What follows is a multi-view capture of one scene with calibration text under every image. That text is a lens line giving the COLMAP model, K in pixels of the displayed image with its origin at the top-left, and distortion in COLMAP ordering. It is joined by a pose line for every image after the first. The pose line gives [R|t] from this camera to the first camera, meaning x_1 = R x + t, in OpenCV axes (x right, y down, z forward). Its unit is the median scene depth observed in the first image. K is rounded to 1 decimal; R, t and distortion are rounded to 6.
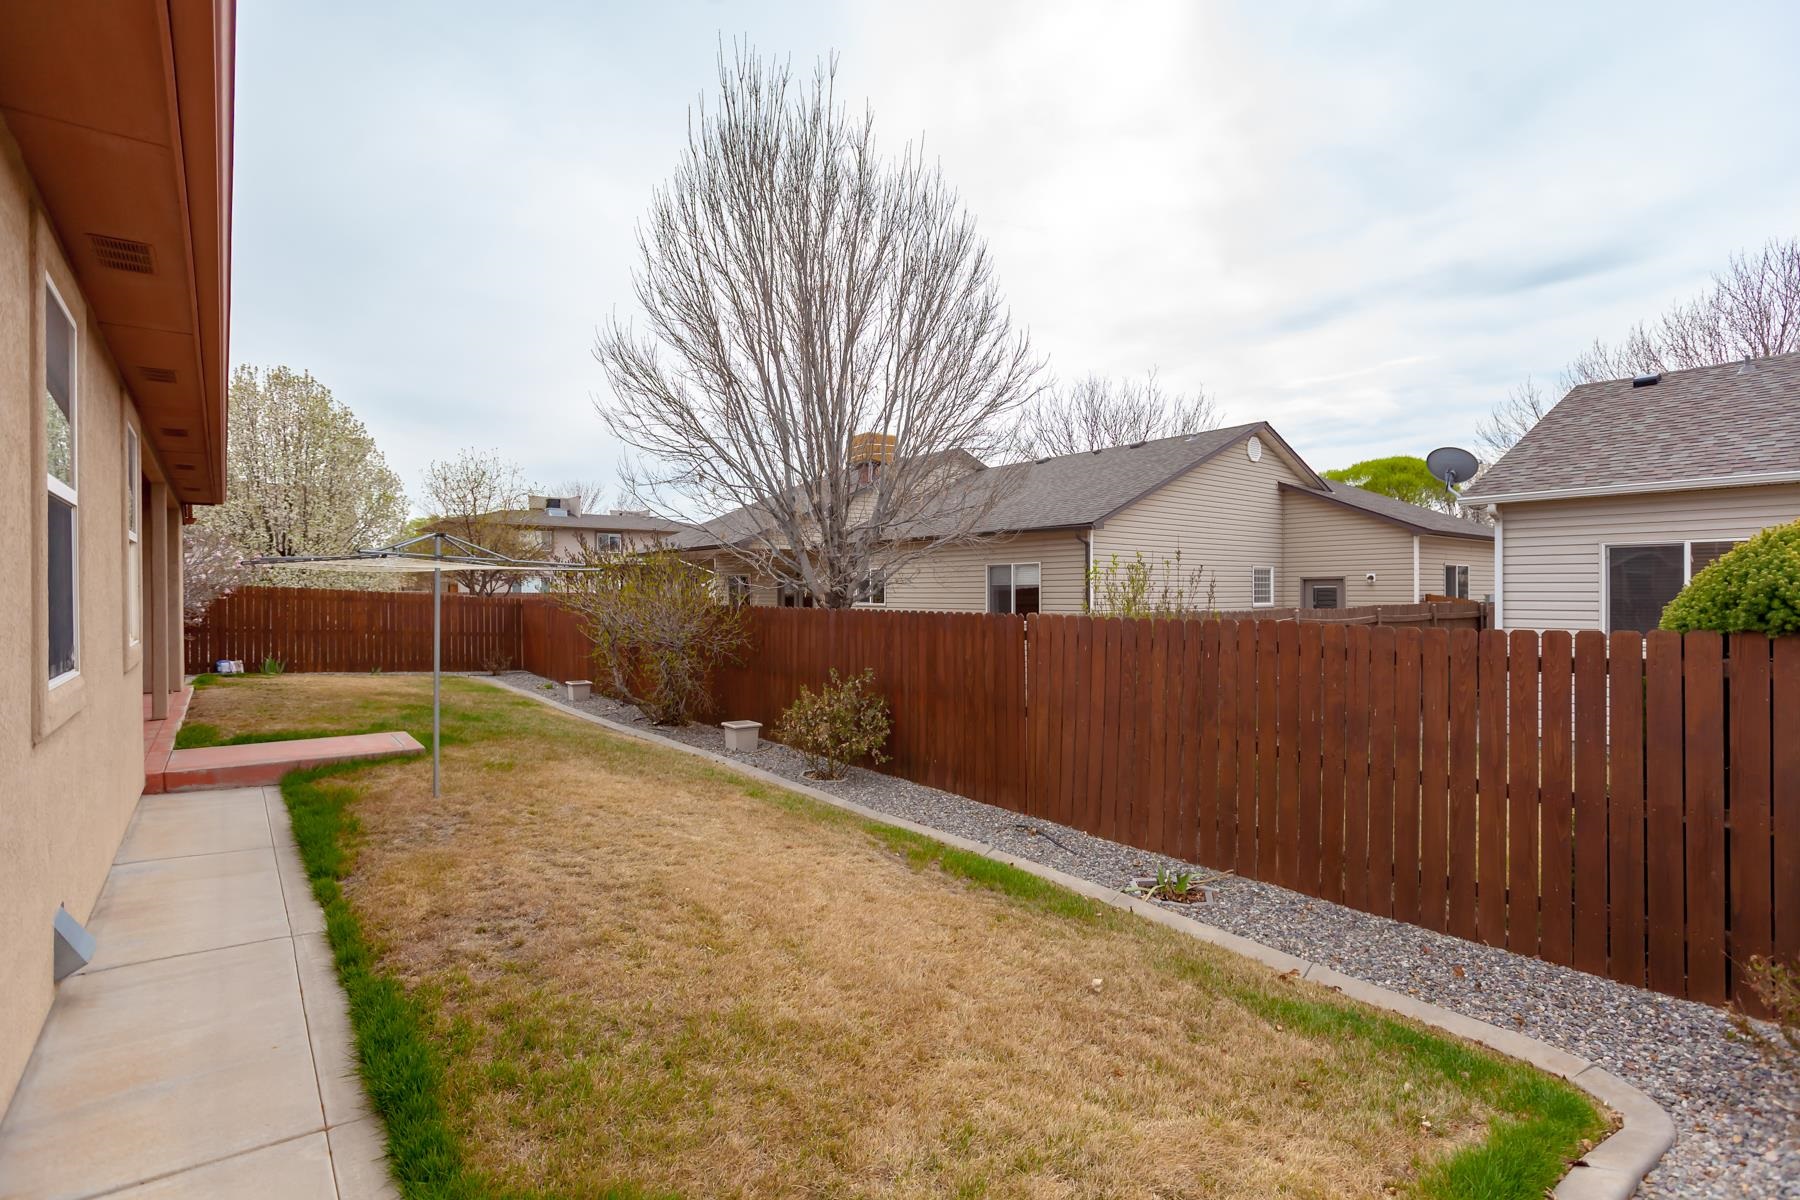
lens RADIAL K [[832.0, 0, 901.4], [0, 832.0, 595.3], [0, 0, 1]] dist [0.001441, 0.000094]
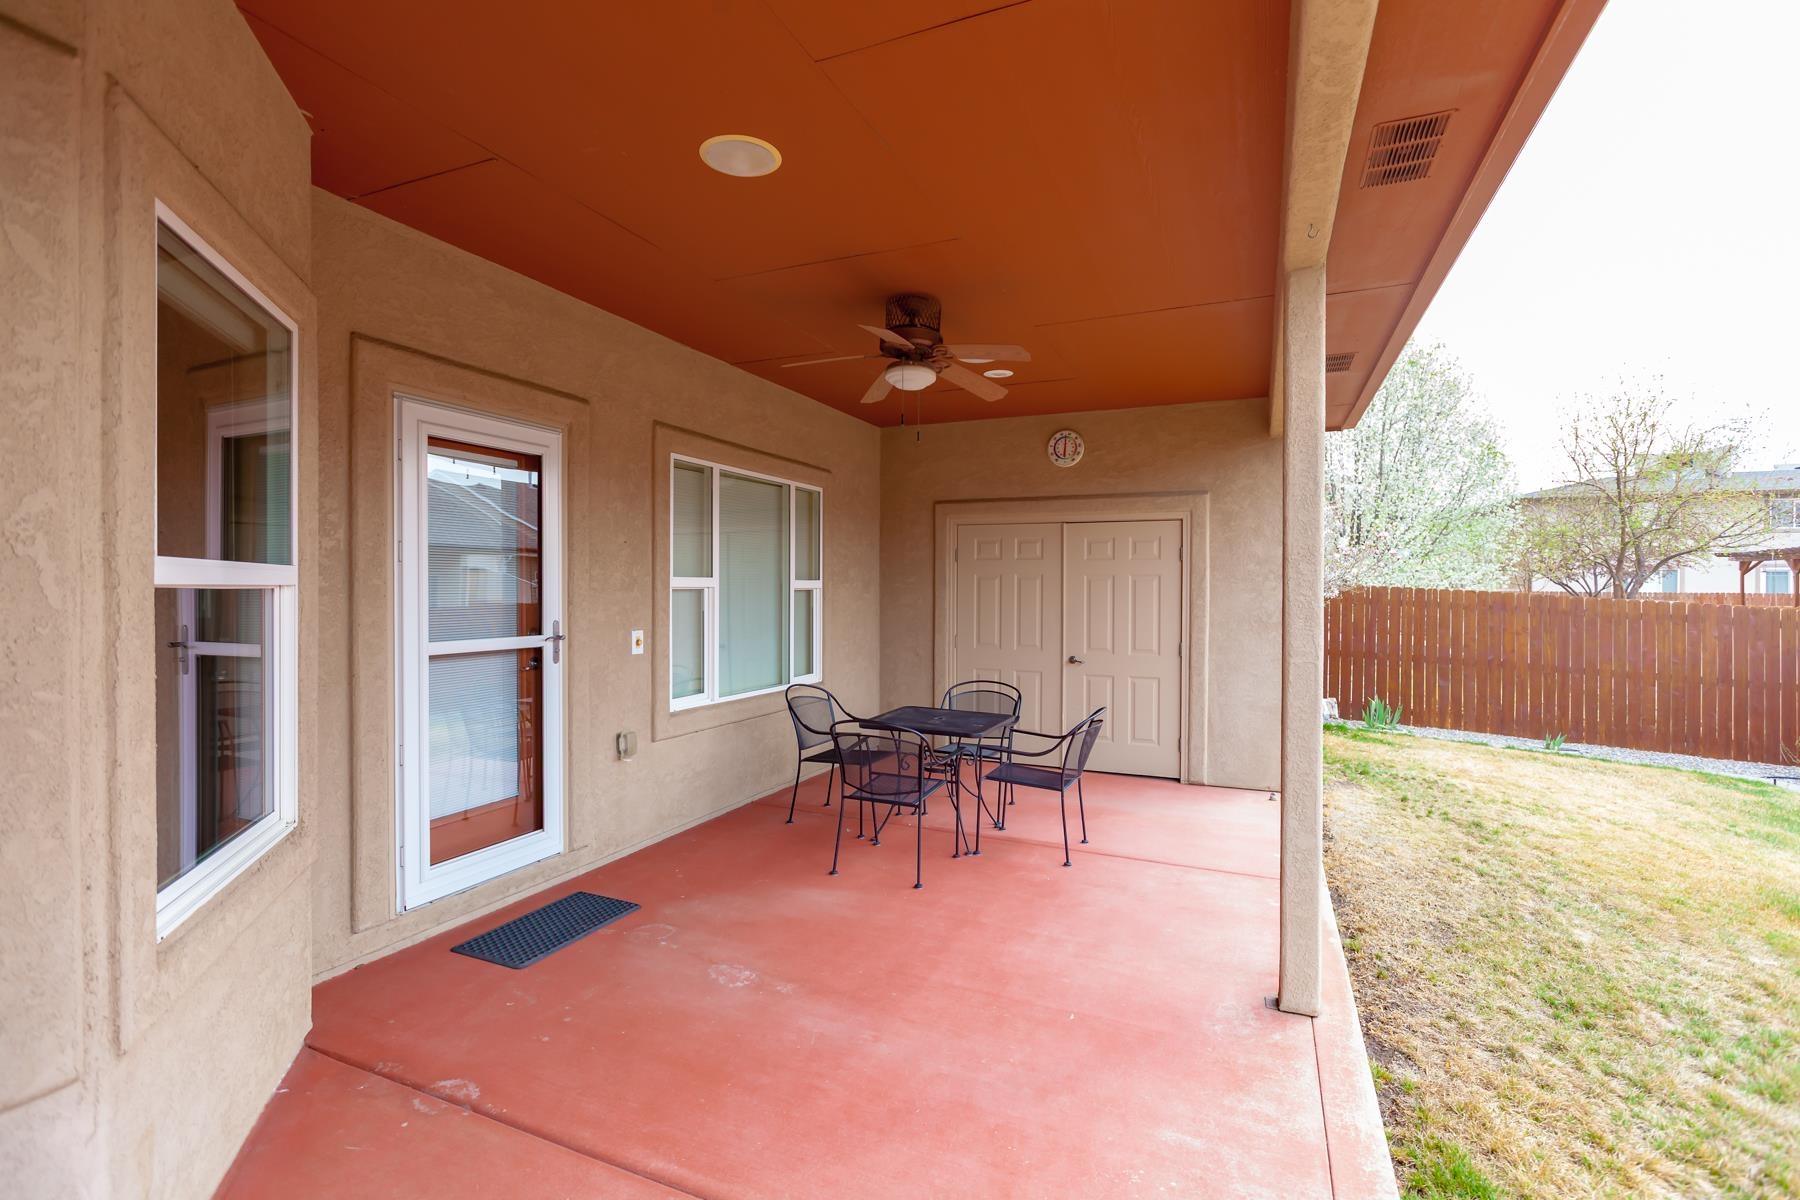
lens RADIAL K [[849.0, 0, 897.7], [0, 849.0, 593.2], [0, 0, 1]] dist [-0.000410, -0.000070]
pose [[0.462933, 0.016074, -0.886247, -0.356192], [-0.013317, 0.999849, 0.011178, -0.006624], [0.886293, 0.006628, 0.463077, 0.380255]]
